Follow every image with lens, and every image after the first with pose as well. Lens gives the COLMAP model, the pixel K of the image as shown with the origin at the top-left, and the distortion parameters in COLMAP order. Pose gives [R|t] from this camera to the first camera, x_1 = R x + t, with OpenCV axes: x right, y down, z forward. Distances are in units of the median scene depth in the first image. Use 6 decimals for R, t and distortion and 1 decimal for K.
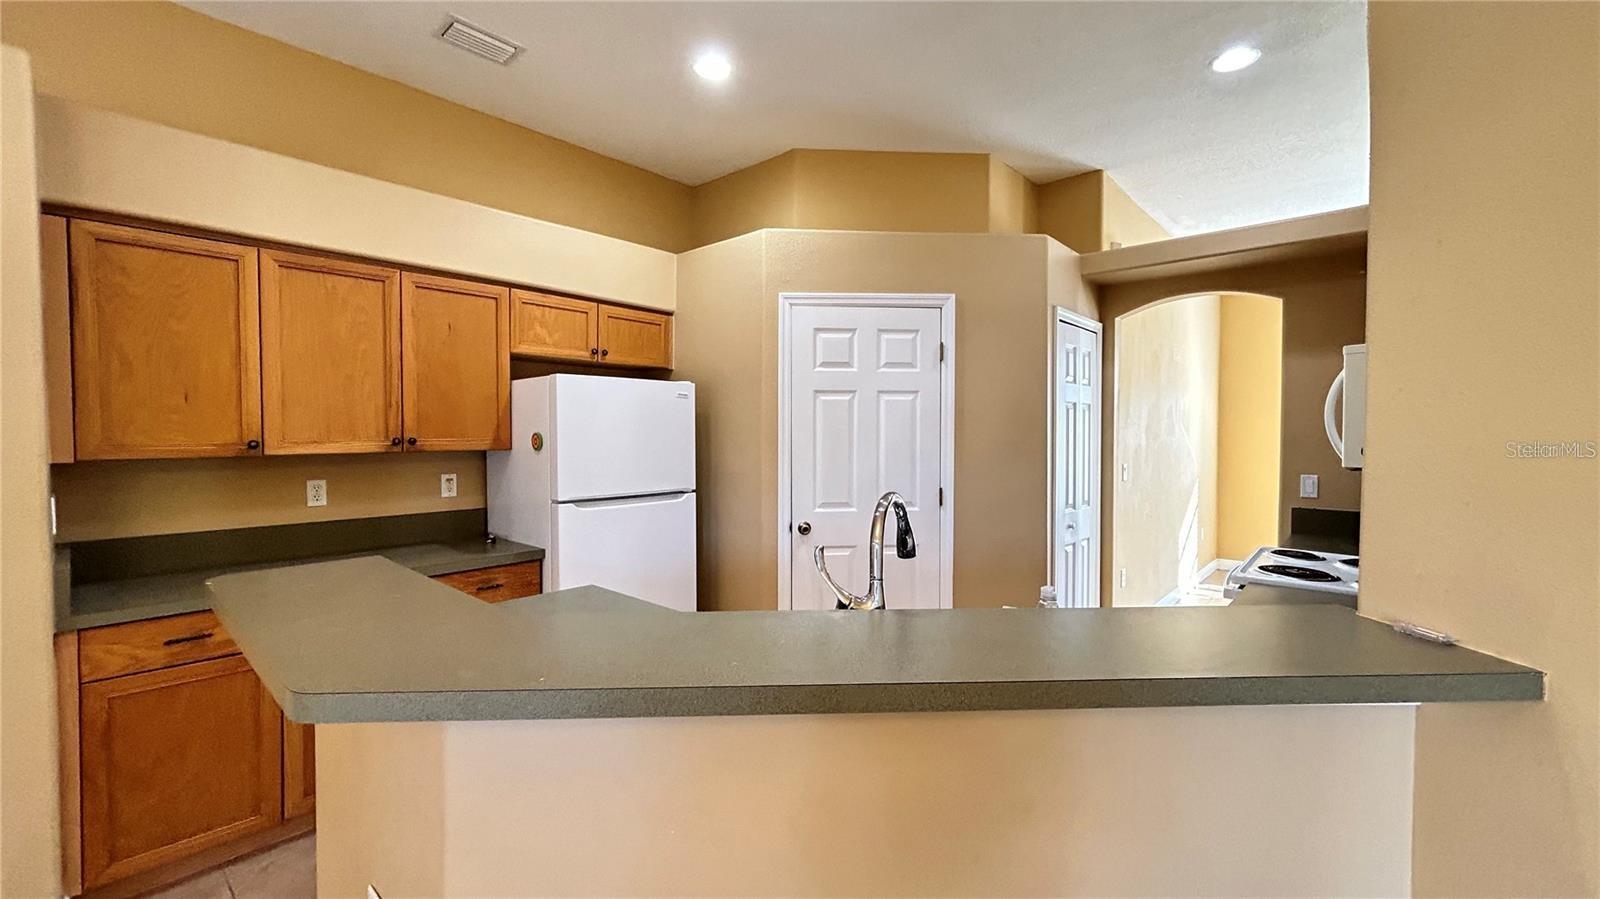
lens RADIAL K [[648.7, 0, 800.4], [0, 648.7, 446.9], [0, 0, 1]] dist [0.001195, 0.001002]
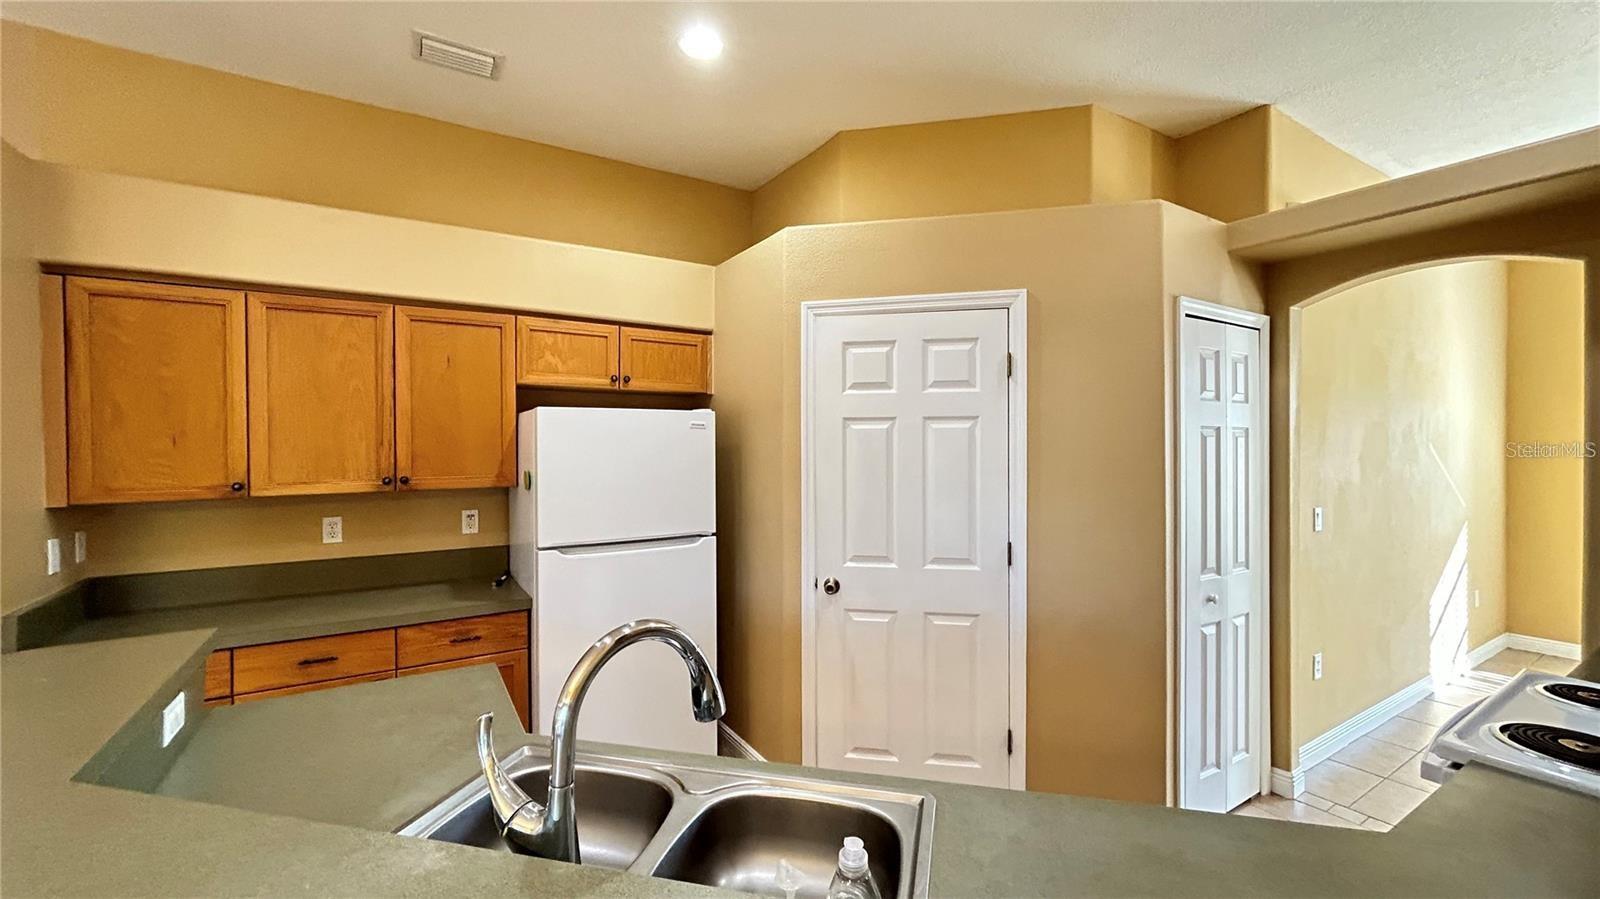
lens RADIAL K [[648.7, 0, 801.1], [0, 648.7, 446.1], [0, 0, 1]] dist [0.001195, 0.001002]
pose [[0.960878, -0.002213, -0.276965, 0.203176], [-0.002704, 0.999845, -0.017369, -0.038260], [0.276960, 0.017438, 0.960723, 0.203651]]
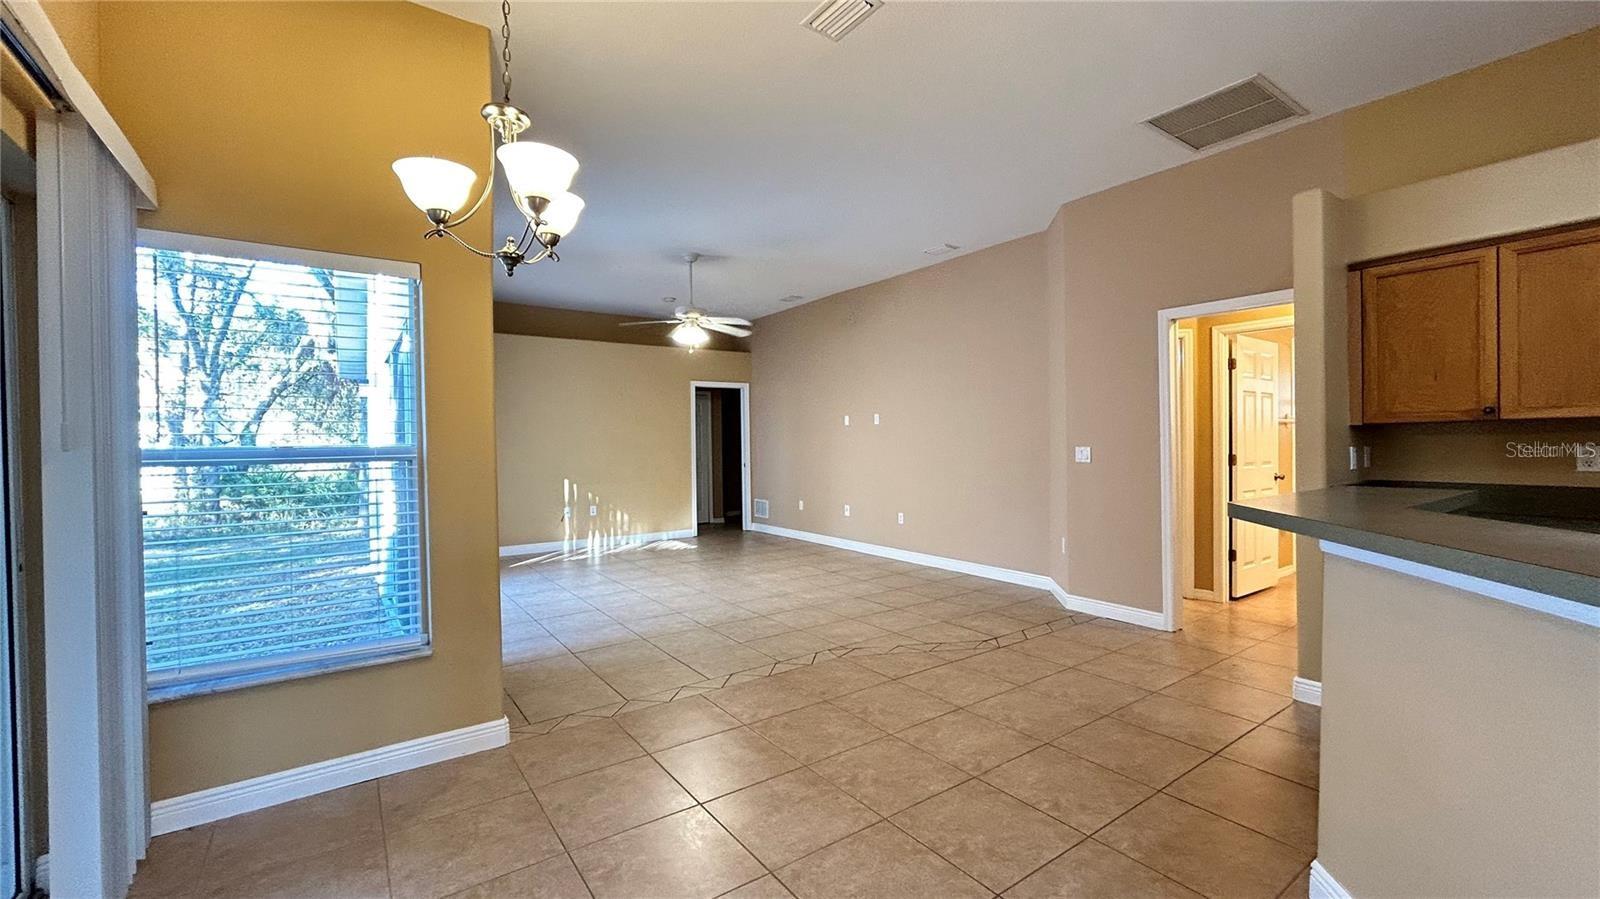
lens RADIAL K [[648.7, 0, 800.0], [0, 648.7, 446.7], [0, 0, 1]] dist [0.001195, 0.001002]
pose [[-0.223491, 0.005998, -0.974687, 0.459527], [-0.015074, 0.999840, 0.009609, 0.052706], [0.974589, 0.016840, -0.223365, 0.019453]]
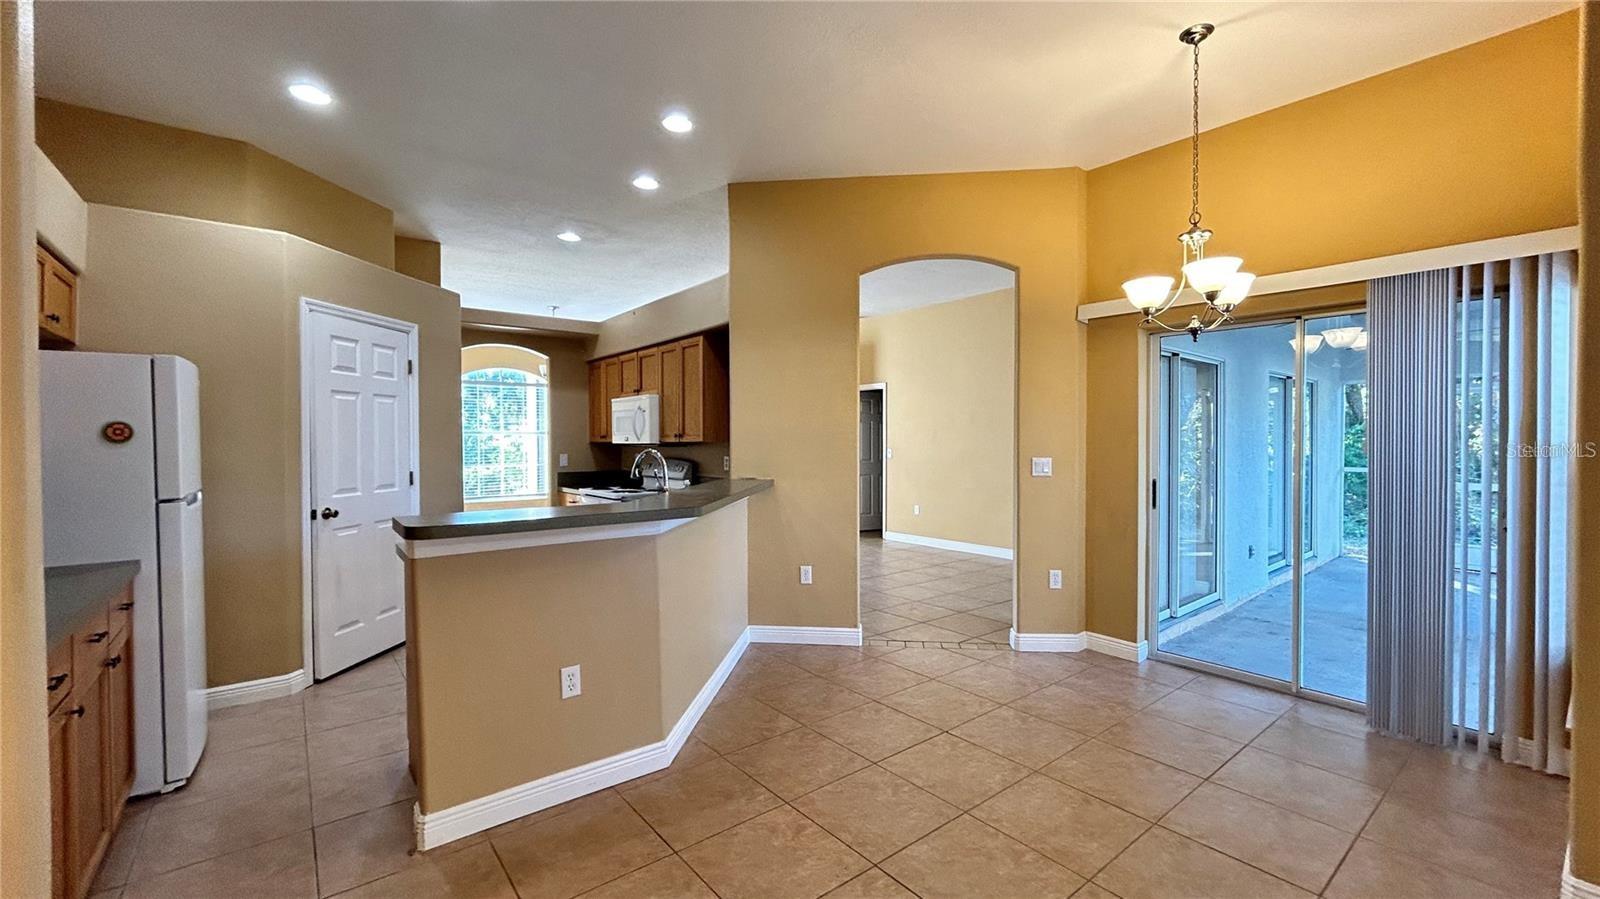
lens RADIAL K [[648.7, 0, 800.1], [0, 648.7, 447.4], [0, 0, 1]] dist [0.001195, 0.001002]
pose [[0.173849, -0.015038, 0.984658, -0.977017], [0.028237, 0.999548, 0.010280, 0.024761], [-0.984367, 0.026017, 0.174195, 0.005921]]
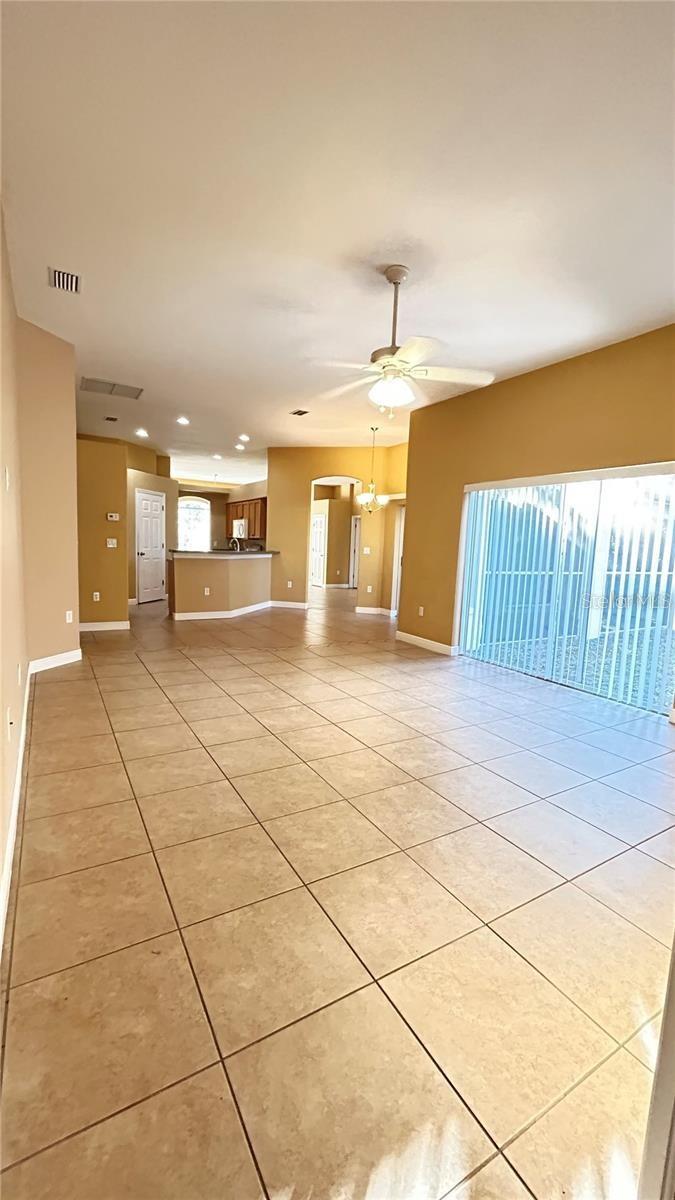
lens RADIAL K [[486.6, 0, 342.7], [0, 486.6, 601.8], [0, 0, 1]] dist [0.001195, 0.001002]
pose [[0.302272, -0.101283, 0.947826, -2.385056], [-0.016318, 0.993644, 0.111383, 0.071391], [-0.953082, -0.049135, 0.298698, -0.968453]]
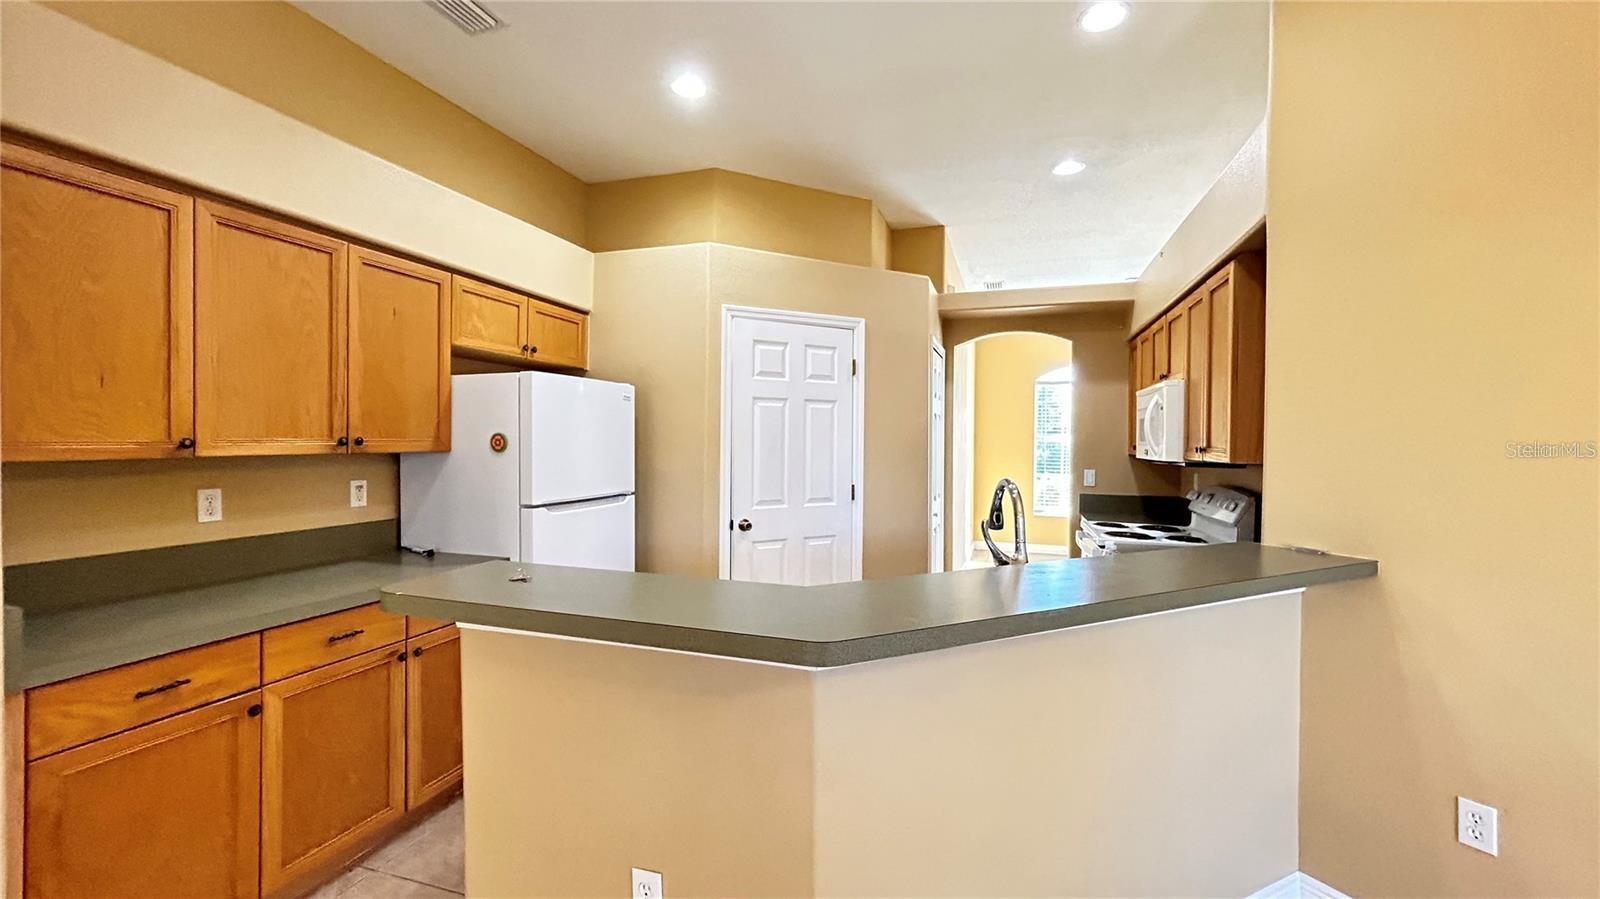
lens RADIAL K [[648.7, 0, 800.8], [0, 648.7, 449.0], [0, 0, 1]] dist [0.001195, 0.001002]
pose [[0.915780, 0.000748, 0.401680, -0.350788], [0.002480, 0.999969, -0.007517, 0.008178], [-0.401673, 0.007880, 0.915749, -0.022665]]
